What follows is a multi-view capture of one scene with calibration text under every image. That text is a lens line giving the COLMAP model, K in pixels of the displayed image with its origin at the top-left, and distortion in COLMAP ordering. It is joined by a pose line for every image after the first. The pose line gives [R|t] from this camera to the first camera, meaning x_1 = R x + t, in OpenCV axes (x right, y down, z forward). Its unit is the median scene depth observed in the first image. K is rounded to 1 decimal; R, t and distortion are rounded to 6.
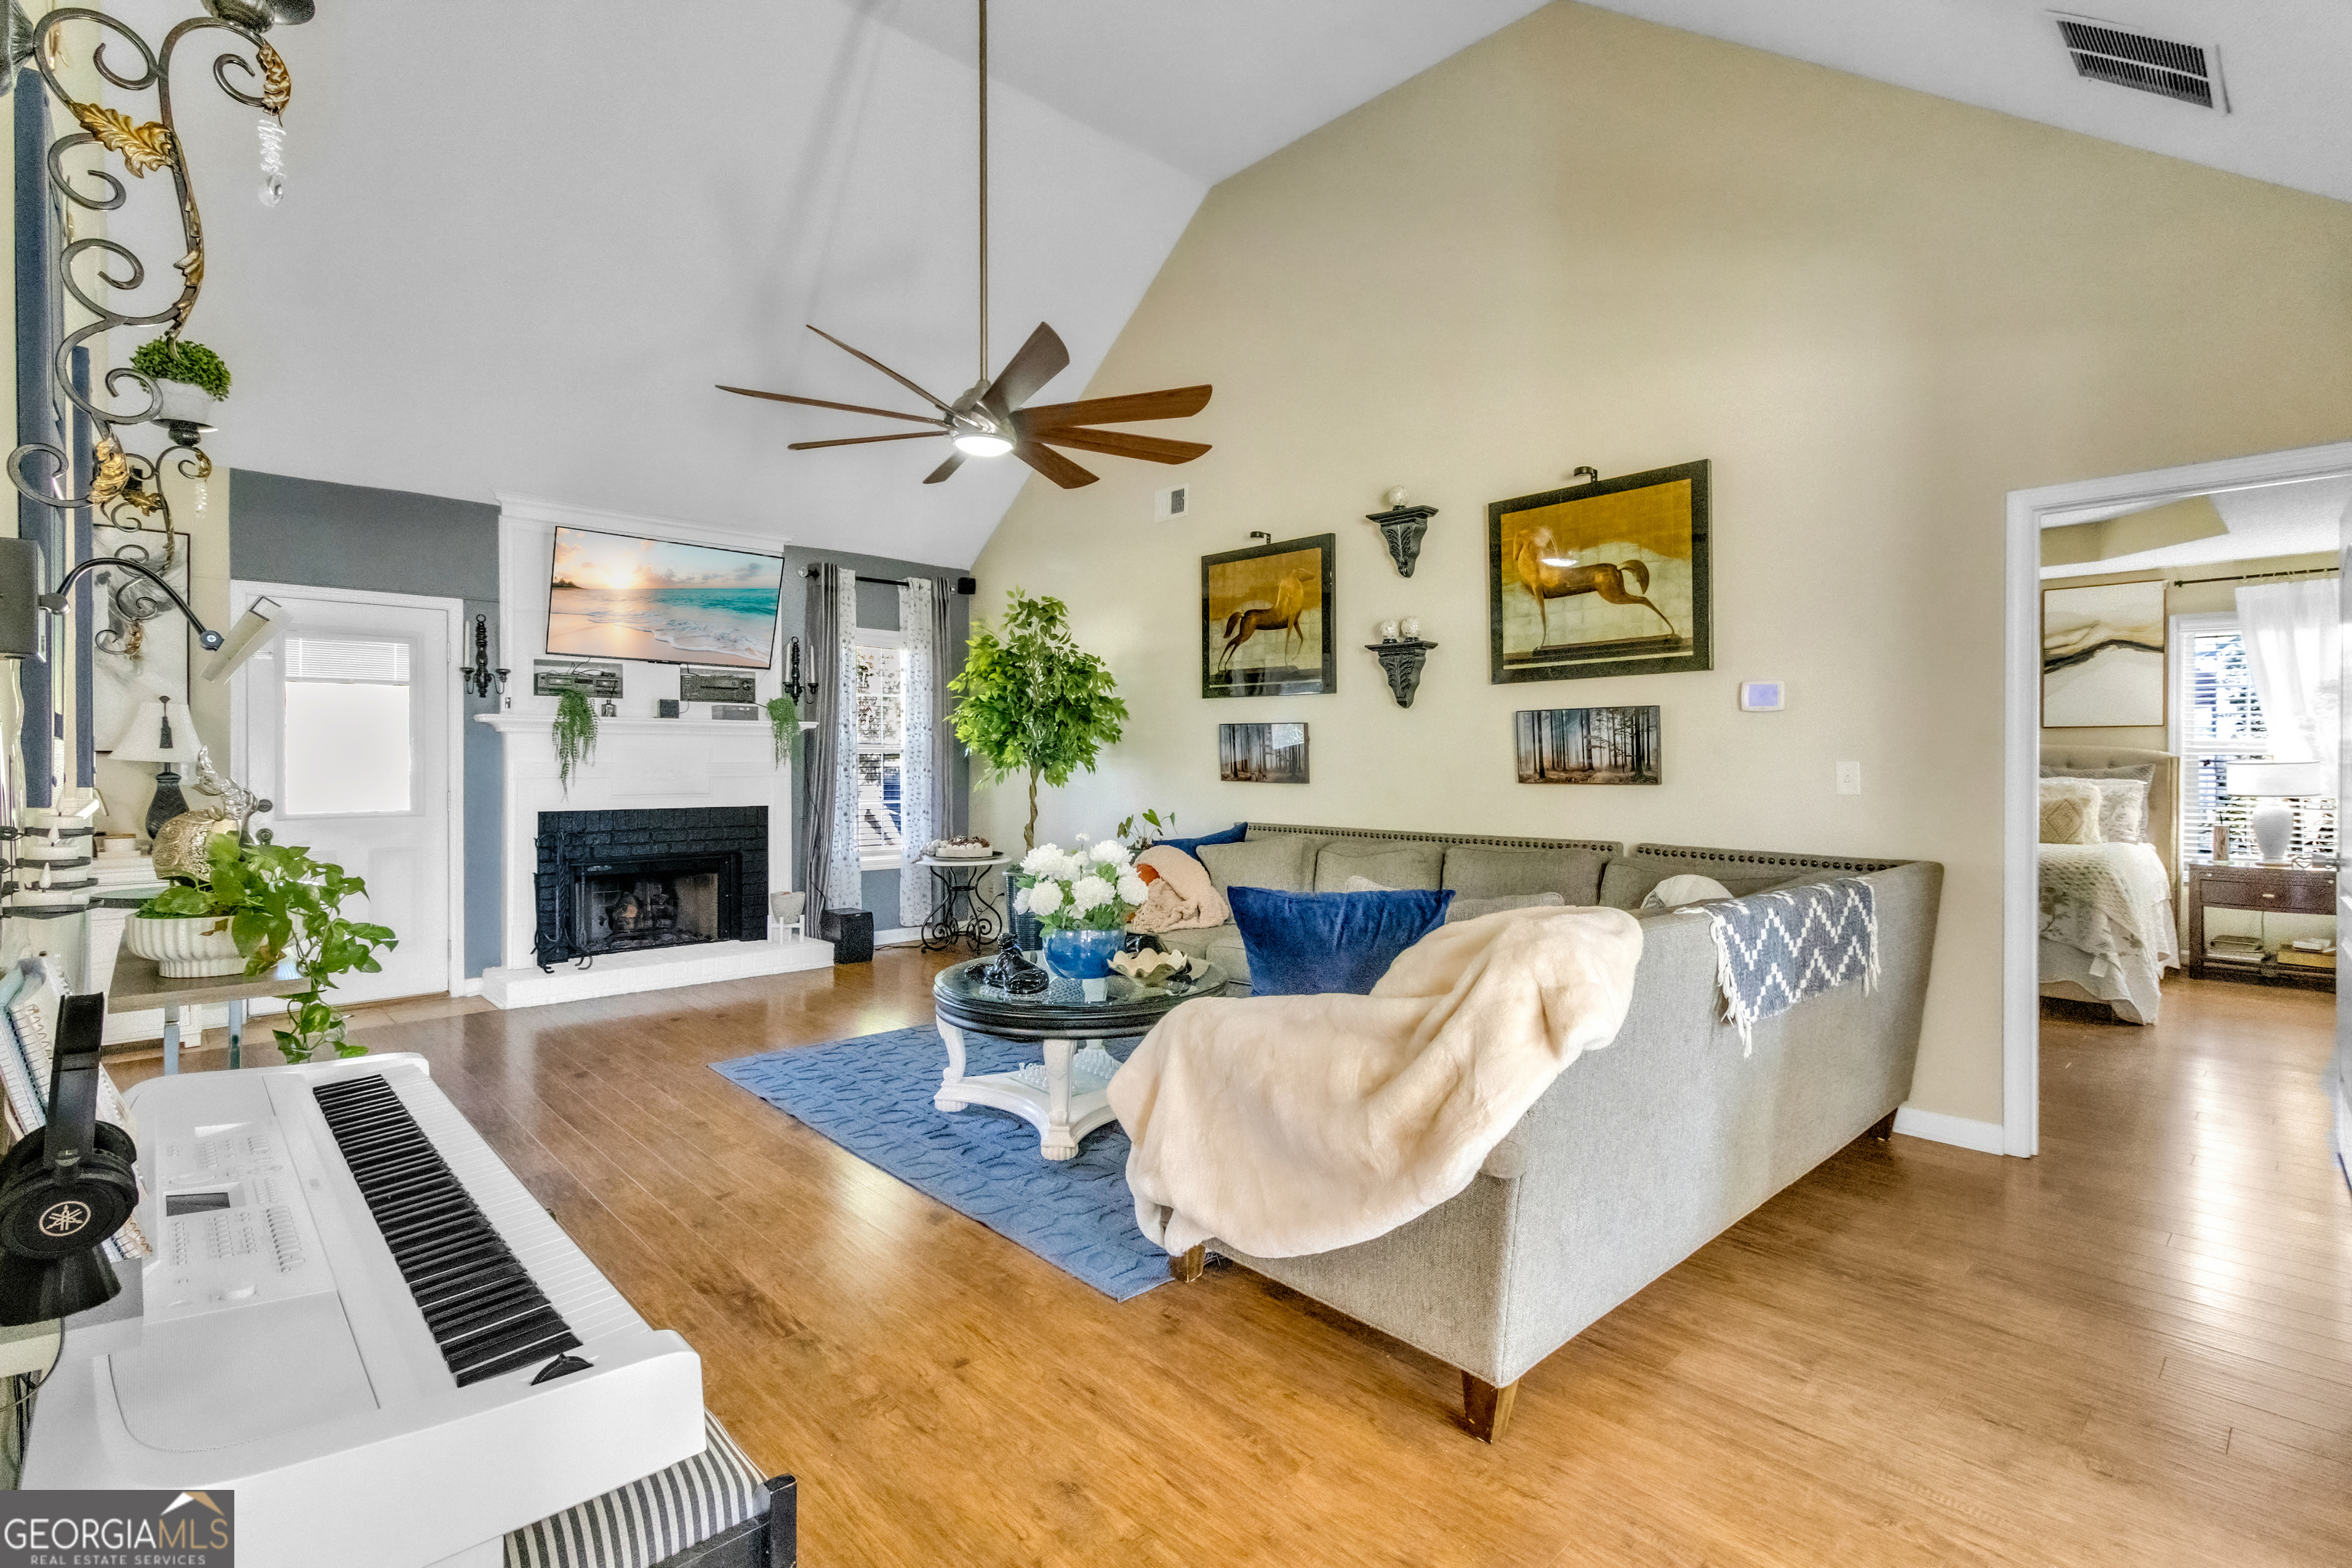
lens RADIAL K [[1019.0, 0, 1176.0], [0, 1019.0, 784.0], [0, 0, 1]] dist [0.000821, 0.000080]
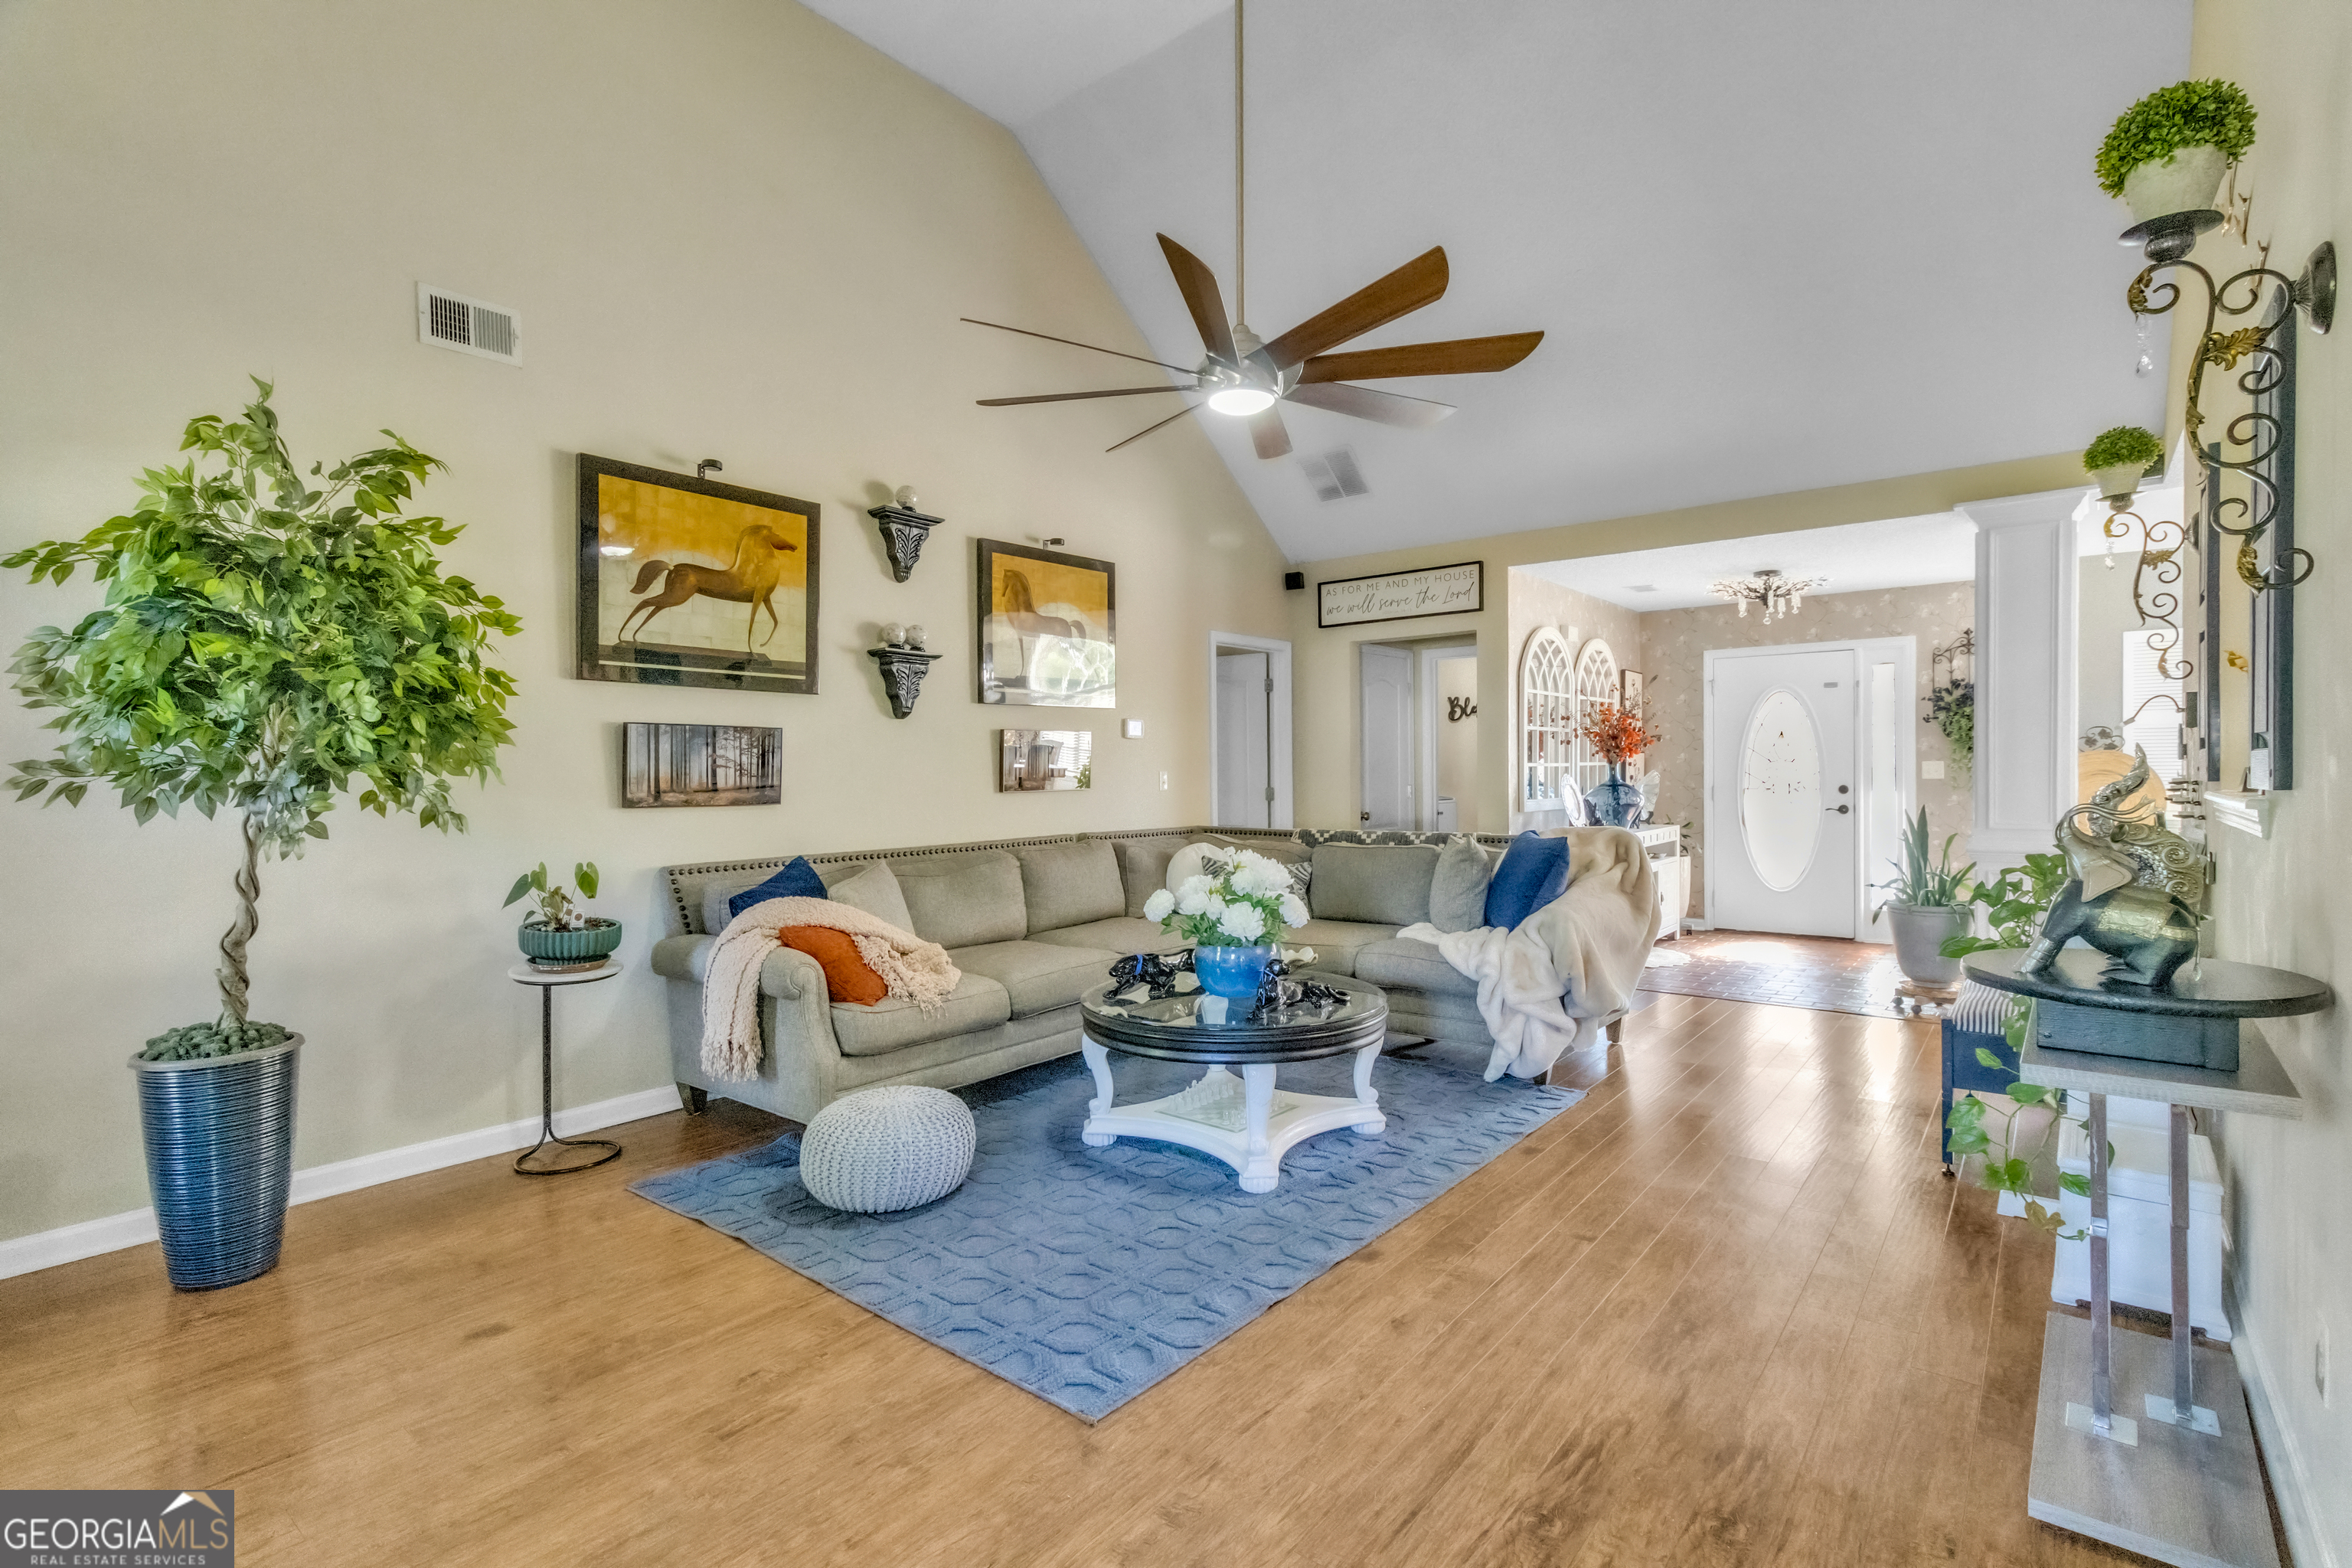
lens RADIAL K [[1089.0, 0, 1176.0], [0, 1089.0, 784.0], [0, 0, 1]] dist [-0.001829, -0.000104]
pose [[-0.093976, -0.002251, 0.995572, -0.728093], [0.045688, 0.998934, 0.006571, -0.008390], [-0.994526, 0.046103, -0.093773, 0.765594]]
